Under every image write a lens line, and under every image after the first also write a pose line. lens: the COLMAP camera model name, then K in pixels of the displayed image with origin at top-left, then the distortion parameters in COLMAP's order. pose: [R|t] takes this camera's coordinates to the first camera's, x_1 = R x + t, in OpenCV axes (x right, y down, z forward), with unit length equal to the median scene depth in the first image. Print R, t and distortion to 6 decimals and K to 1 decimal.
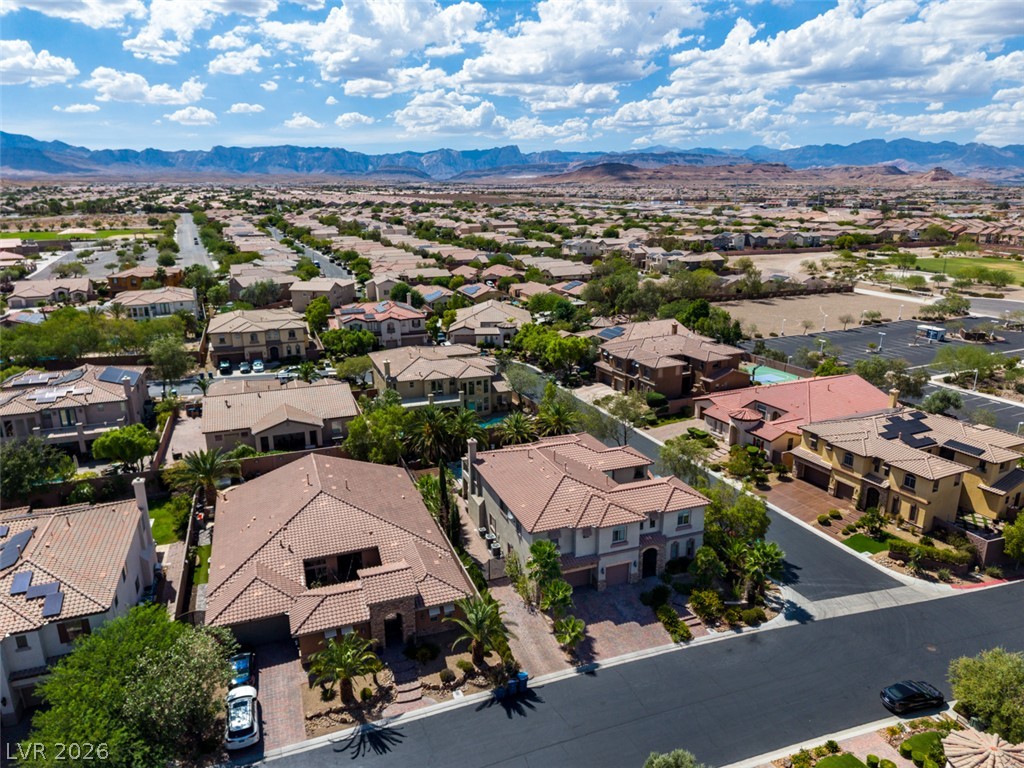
lens RADIAL K [[686.0, 0, 512.0], [0, 686.0, 384.0], [0, 0, 1]] dist [0.025837, -0.020988]
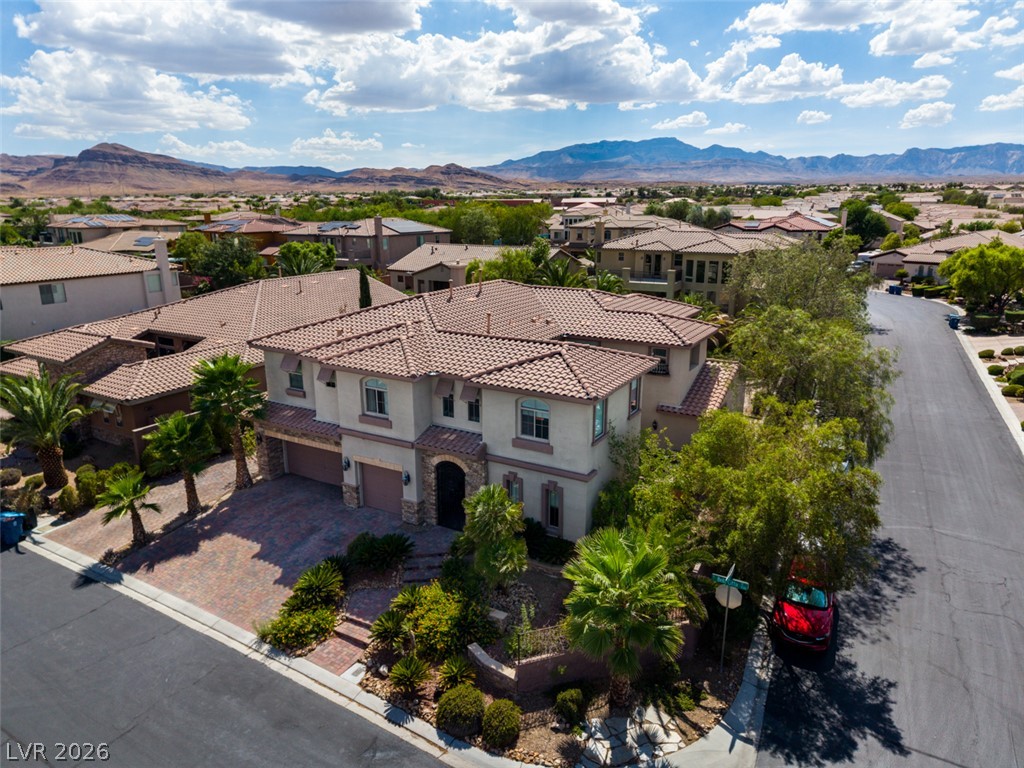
lens RADIAL K [[686.0, 0, 512.0], [0, 686.0, 384.0], [0, 0, 1]] dist [0.025837, -0.020988]
pose [[0.629869, 0.206856, -0.748649, 0.541558], [-0.212812, 0.972959, 0.089786, 0.143802], [0.746978, 0.102768, 0.656858, 0.740667]]
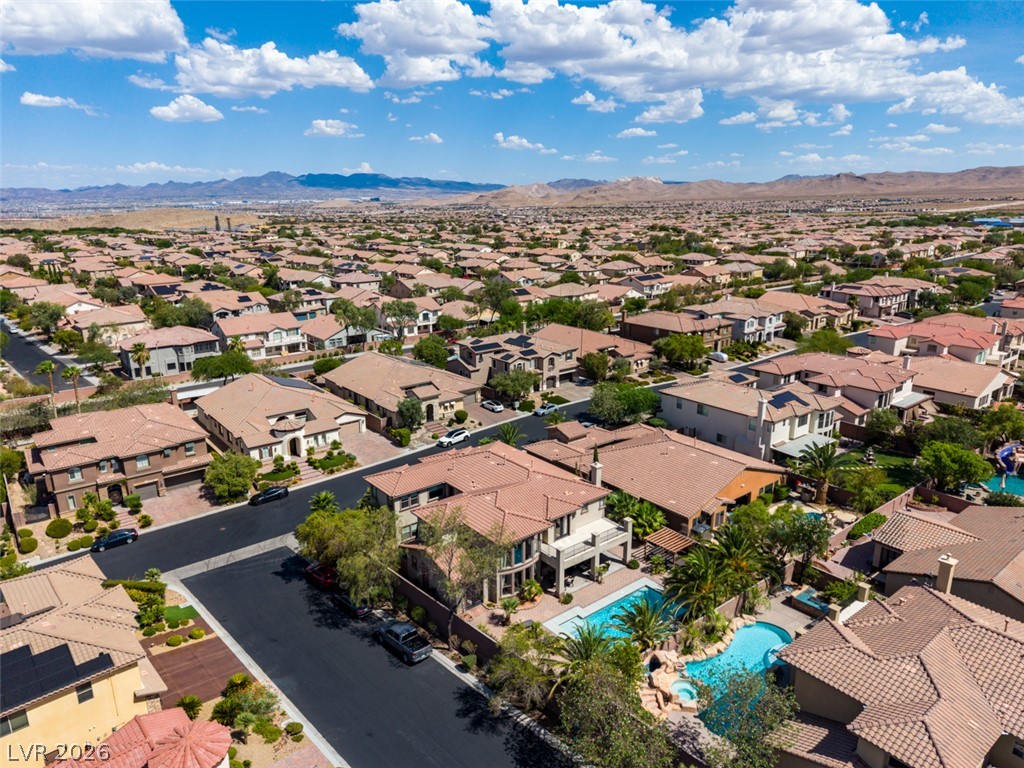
lens RADIAL K [[673.1, 0, 512.0], [0, 673.1, 384.0], [0, 0, 1]] dist [0.071203, -0.088595]
pose [[-0.949570, 0.099220, -0.297442, 0.381796], [-0.071190, 0.855620, 0.512686, -0.584980], [0.305366, 0.508006, -0.805408, 1.958732]]
